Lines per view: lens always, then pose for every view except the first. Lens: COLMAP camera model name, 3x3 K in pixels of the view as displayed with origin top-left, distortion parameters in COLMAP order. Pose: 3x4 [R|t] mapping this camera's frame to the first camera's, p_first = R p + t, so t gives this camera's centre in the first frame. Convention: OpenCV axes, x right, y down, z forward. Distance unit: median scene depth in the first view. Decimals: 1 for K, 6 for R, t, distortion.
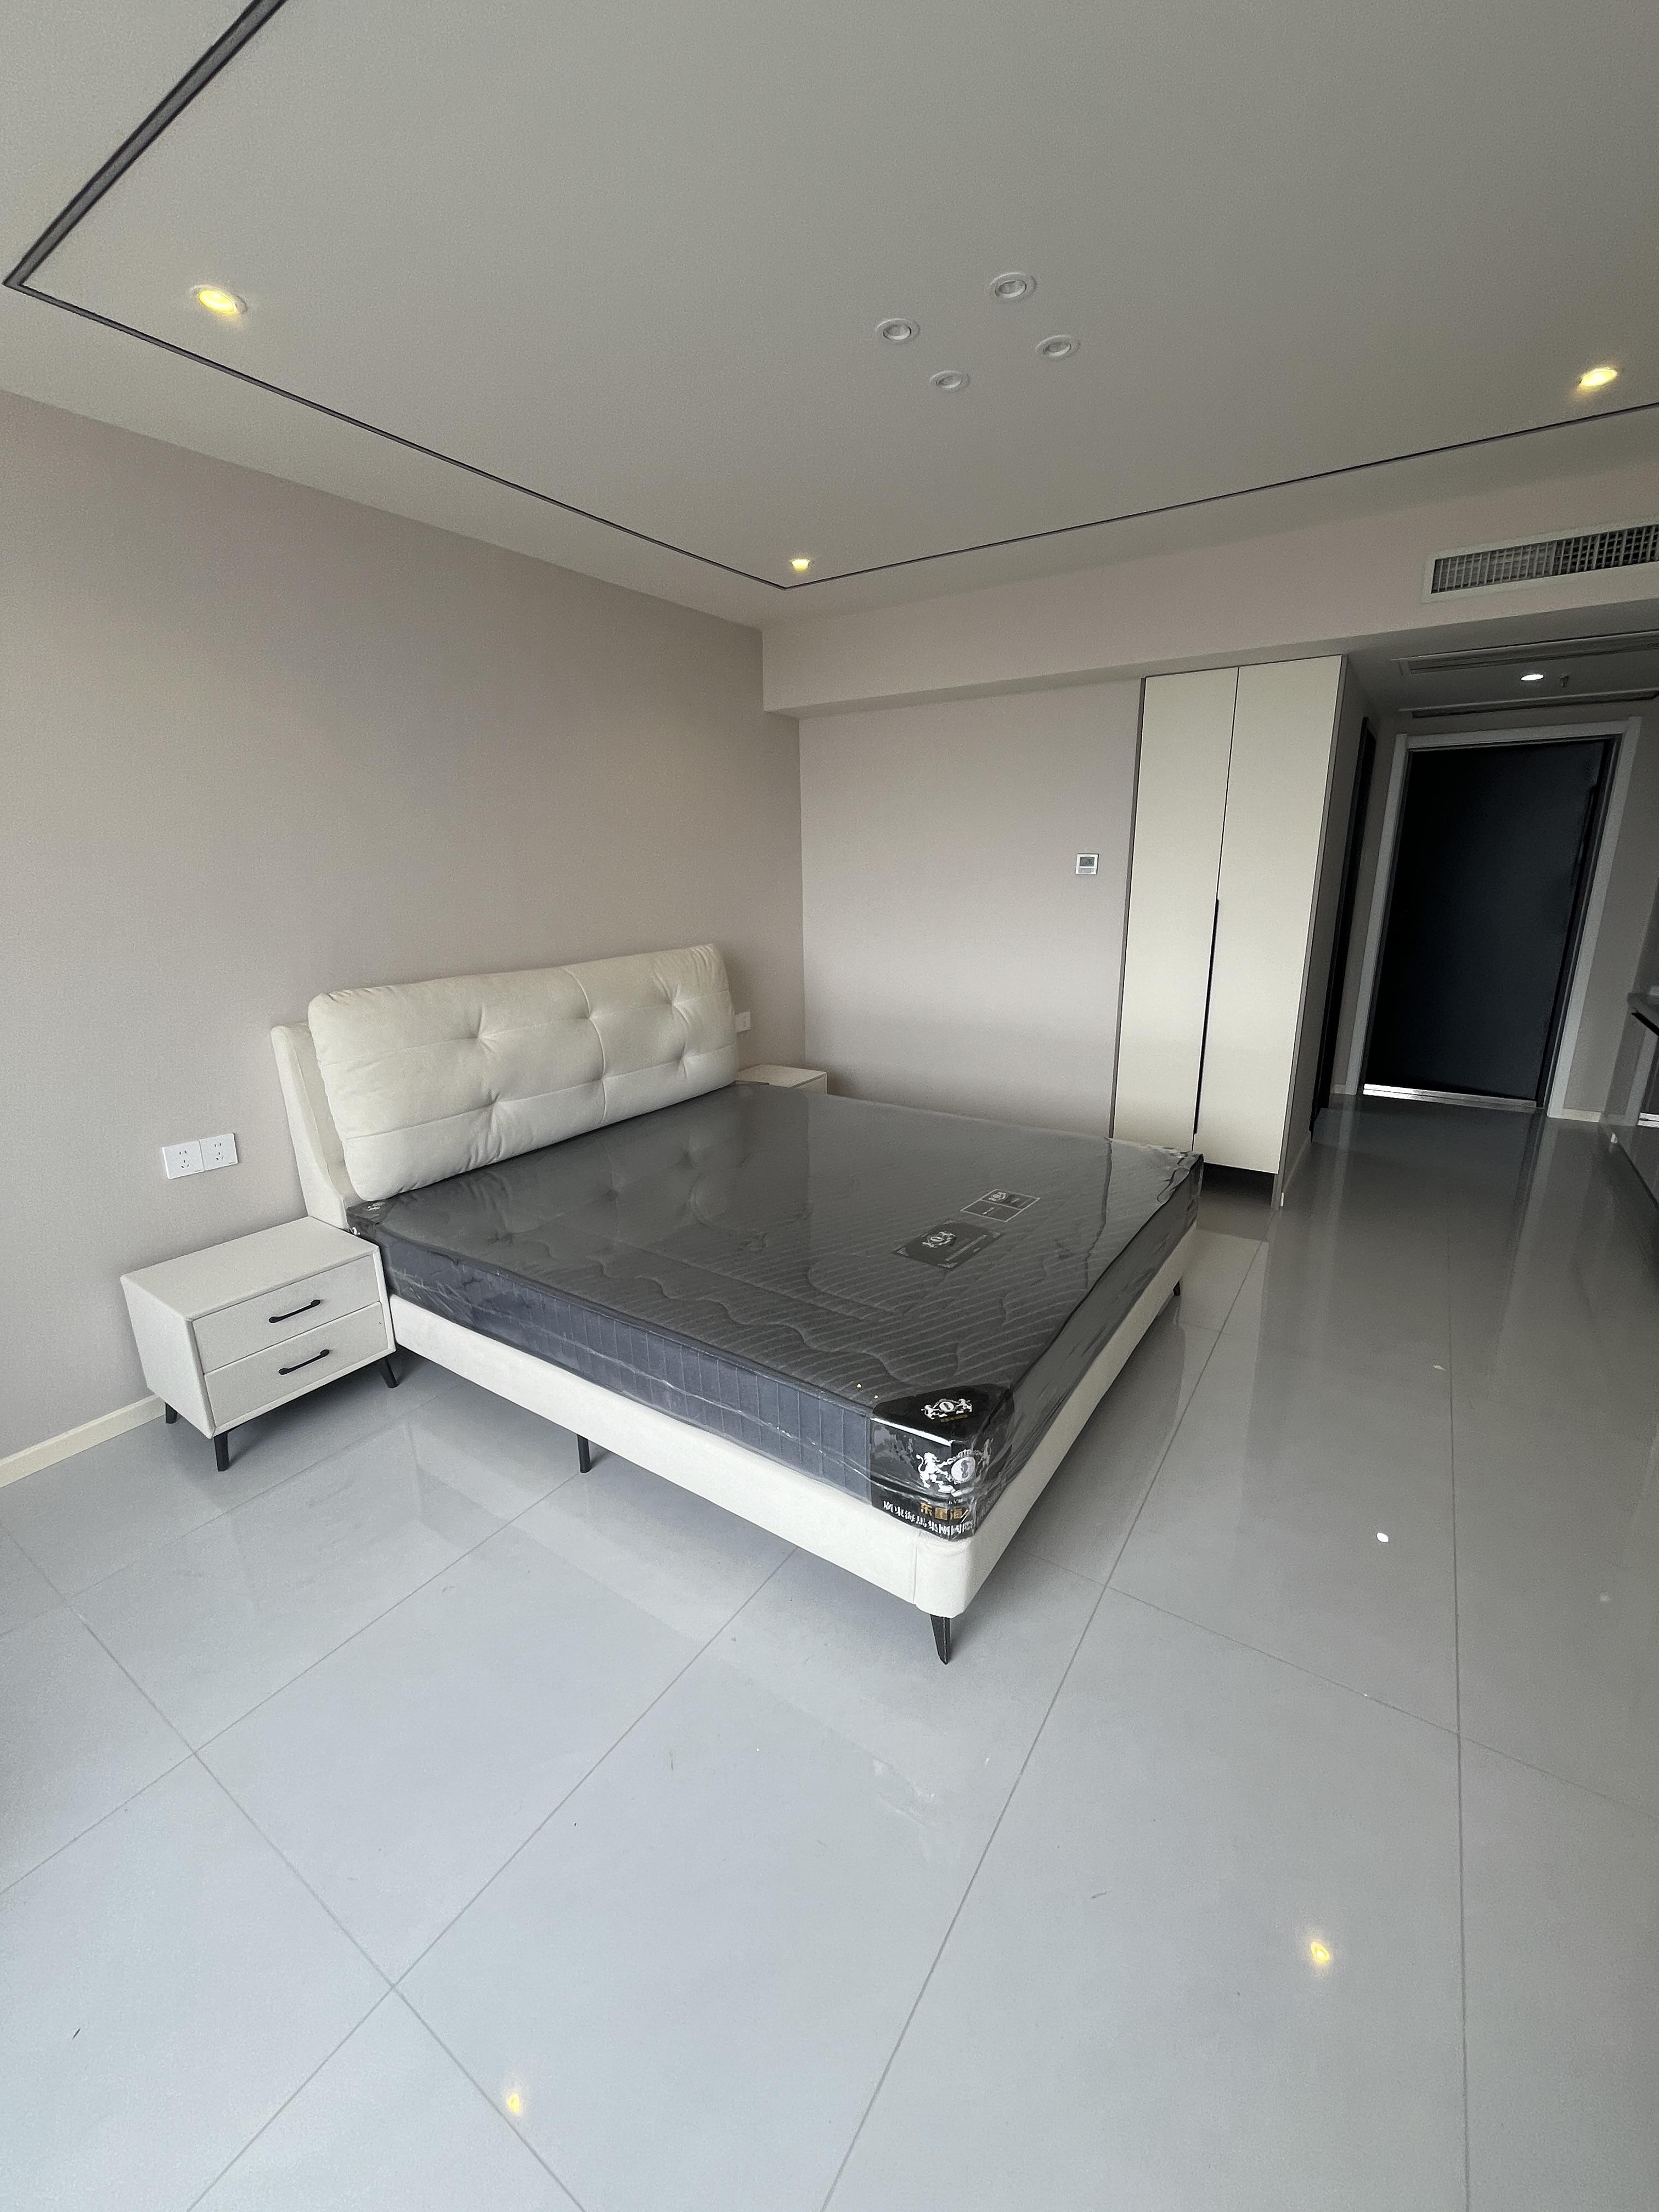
lens RADIAL K [[883.5, 0, 825.1], [0, 883.5, 1097.8], [0, 0, 1]] dist [-0.007564, 0.000668]
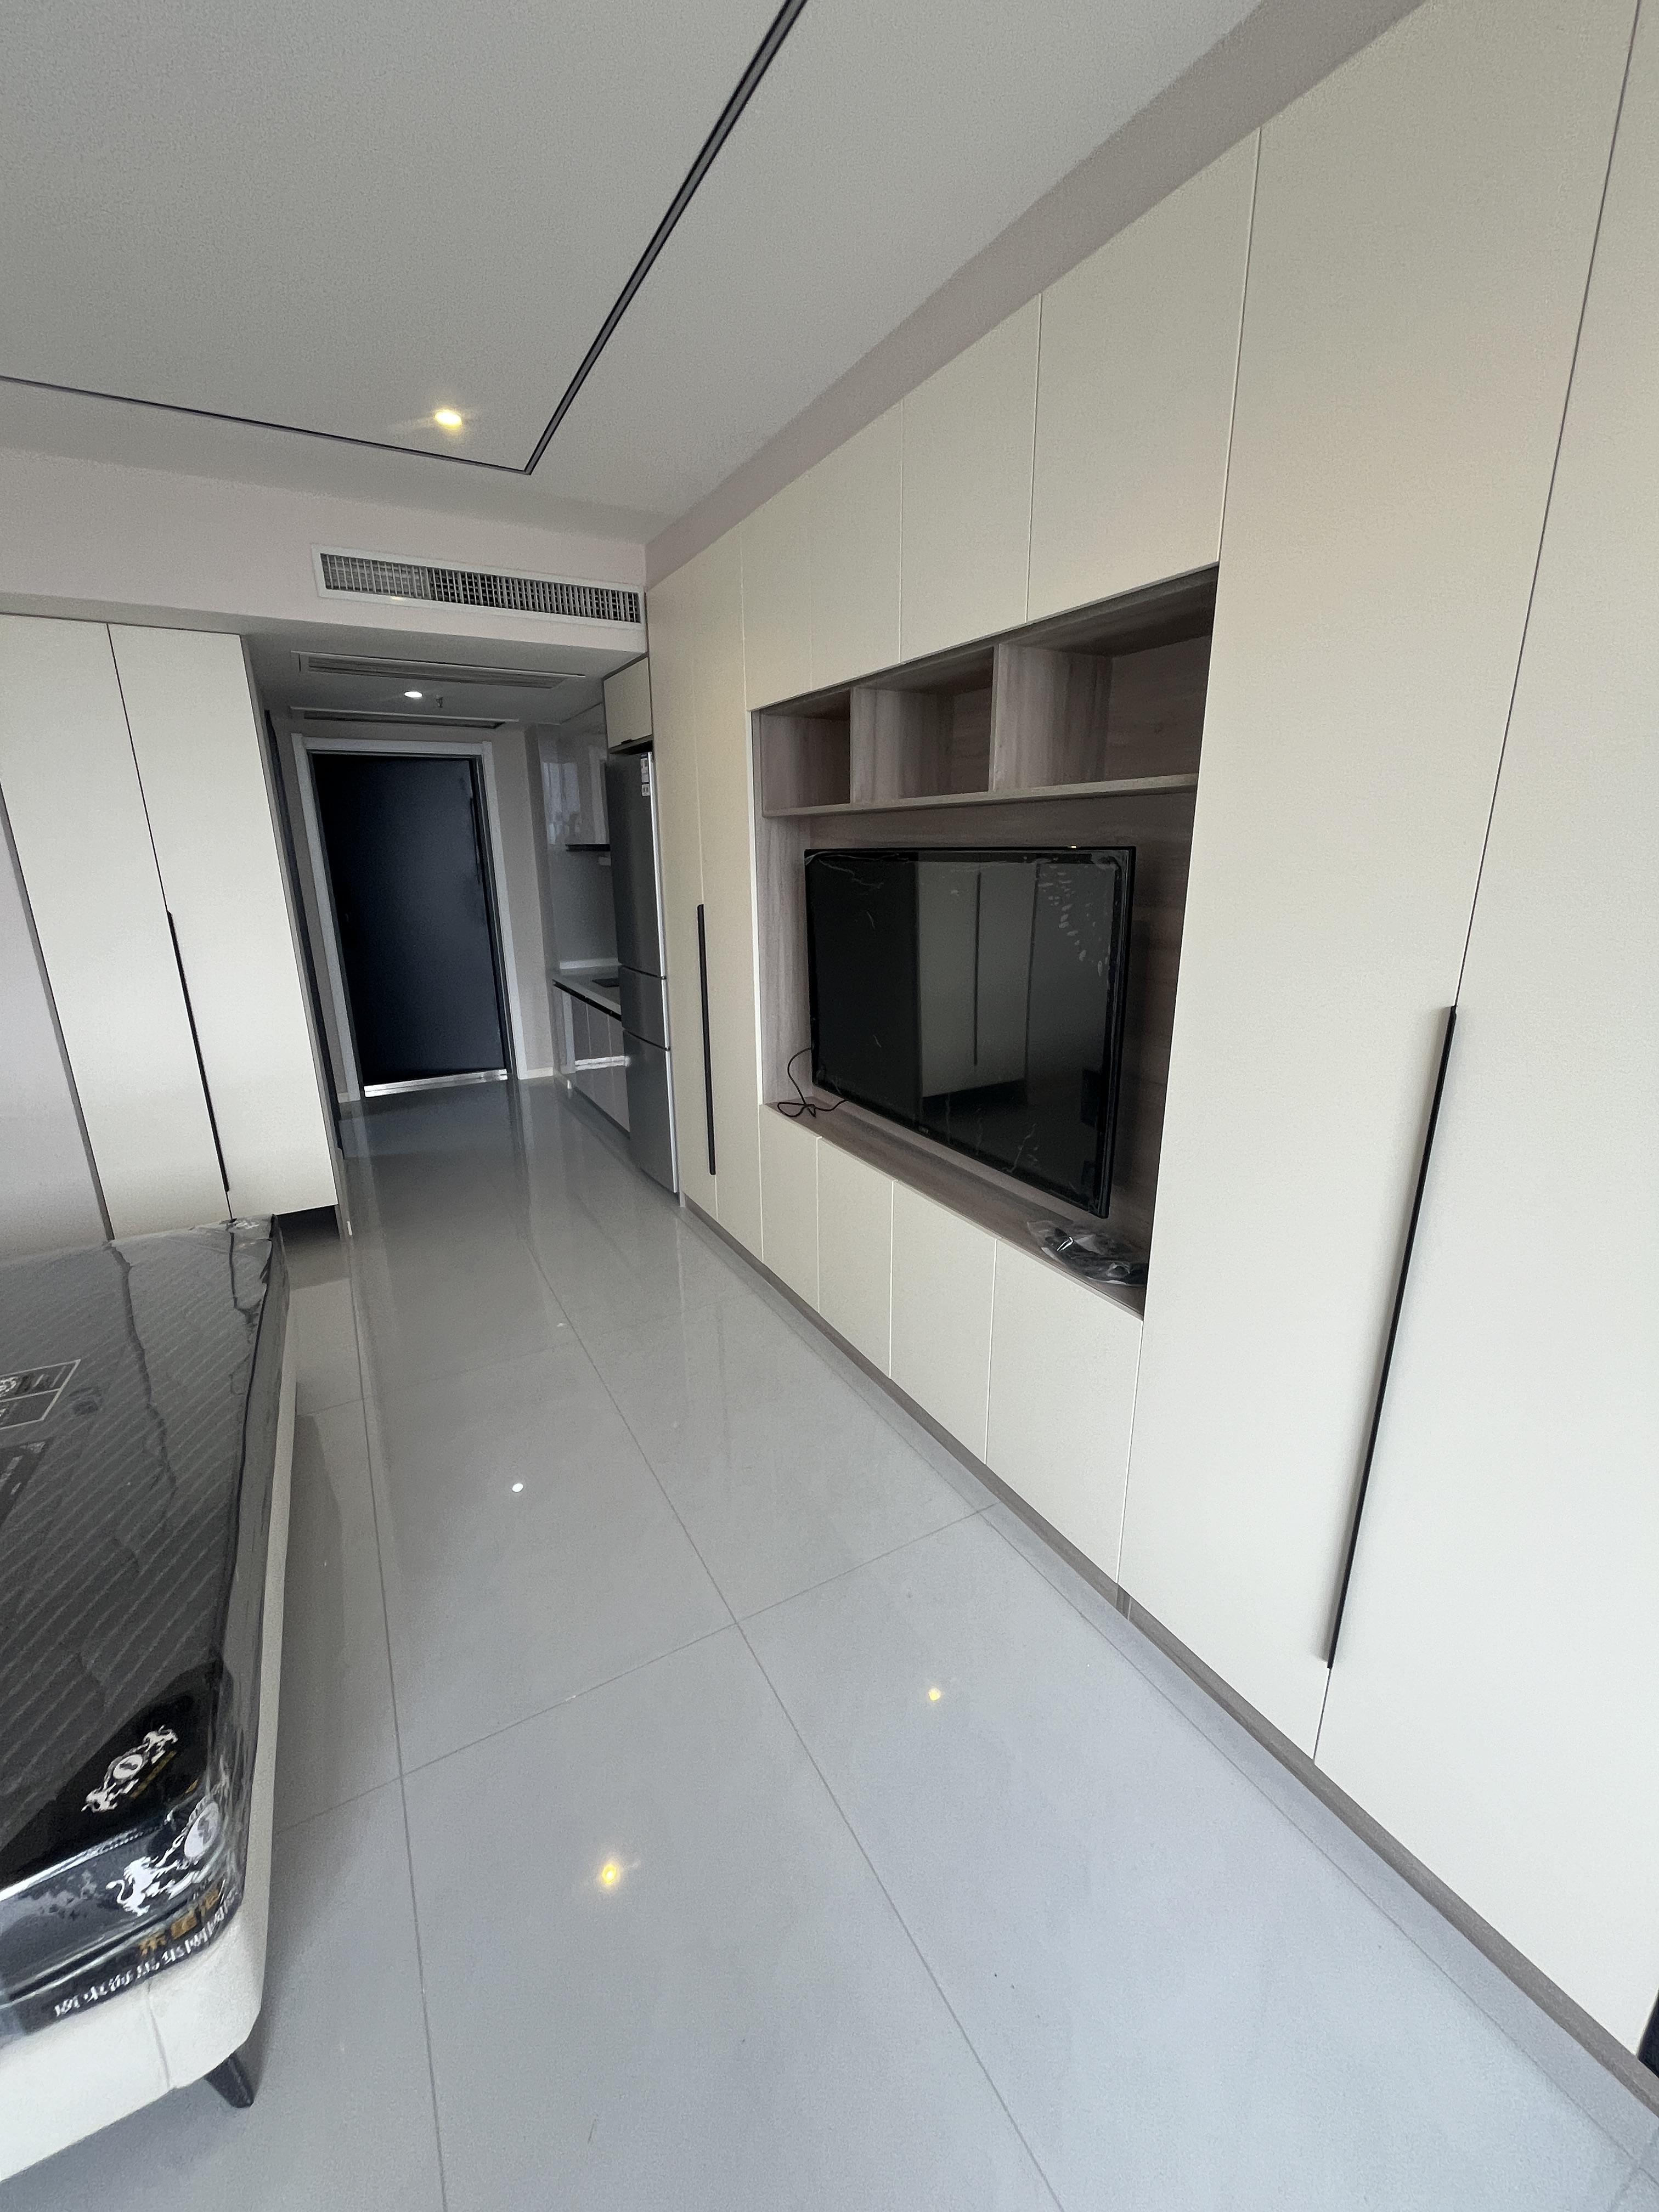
lens RADIAL K [[883.5, 0, 825.1], [0, 883.5, 1097.8], [0, 0, 1]] dist [-0.007564, 0.000668]
pose [[0.448397, -0.231684, 0.863286, -0.027523], [0.234134, 0.962544, 0.136711, -0.028313], [-0.862625, 0.140823, 0.485847, 0.105520]]
